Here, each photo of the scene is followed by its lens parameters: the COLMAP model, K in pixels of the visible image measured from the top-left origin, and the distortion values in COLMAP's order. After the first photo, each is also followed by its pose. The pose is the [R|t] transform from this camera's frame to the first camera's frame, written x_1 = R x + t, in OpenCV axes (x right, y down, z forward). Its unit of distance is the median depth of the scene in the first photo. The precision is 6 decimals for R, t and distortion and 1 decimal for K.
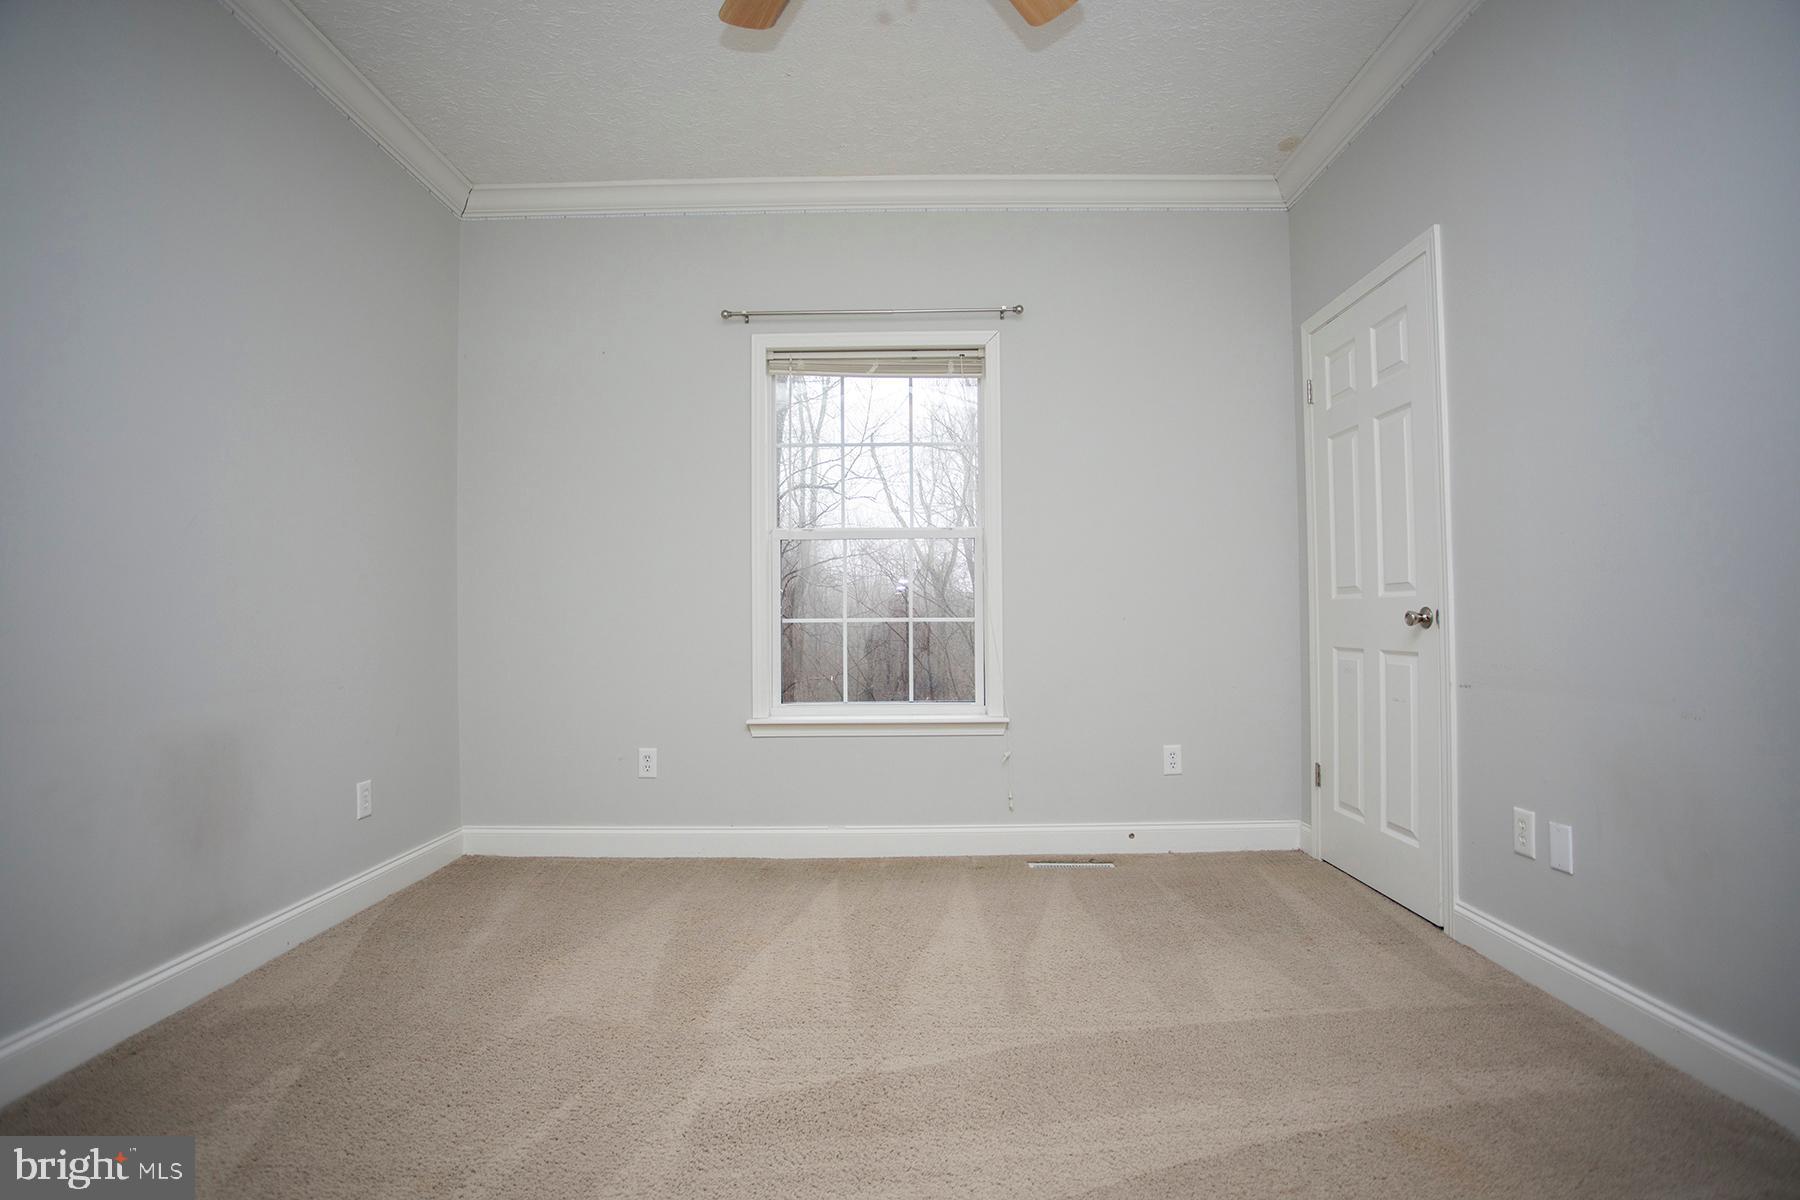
lens RADIAL K [[871.8, 0, 896.9], [0, 871.8, 607.4], [0, 0, 1]] dist [-0.069514, 0.025977]
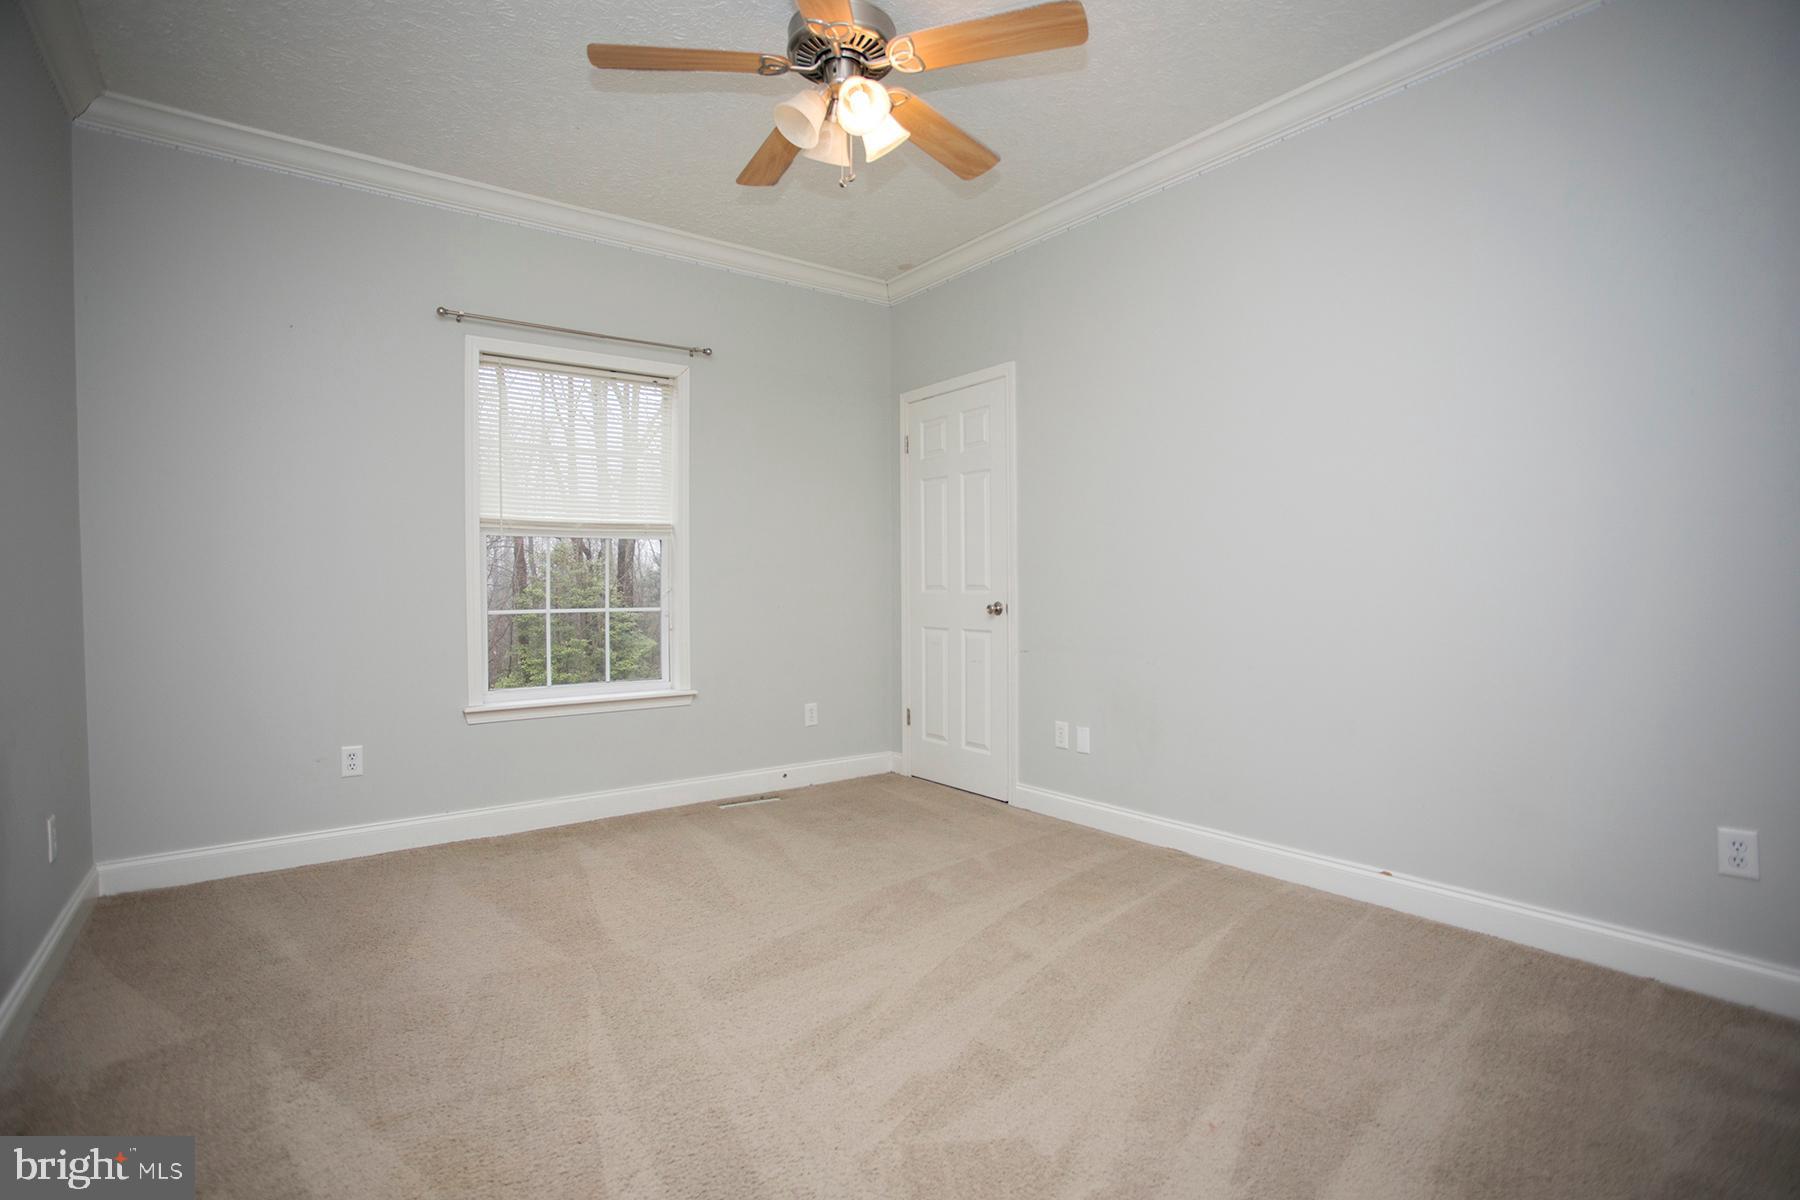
lens RADIAL K [[871.8, 0, 910.6], [0, 871.8, 602.7], [0, 0, 1]] dist [-0.069514, 0.025977]
pose [[0.792738, -0.007873, 0.609512, -0.370673], [-0.010694, 0.999583, 0.026820, -0.030580], [-0.609469, -0.027780, 0.792323, -0.133936]]
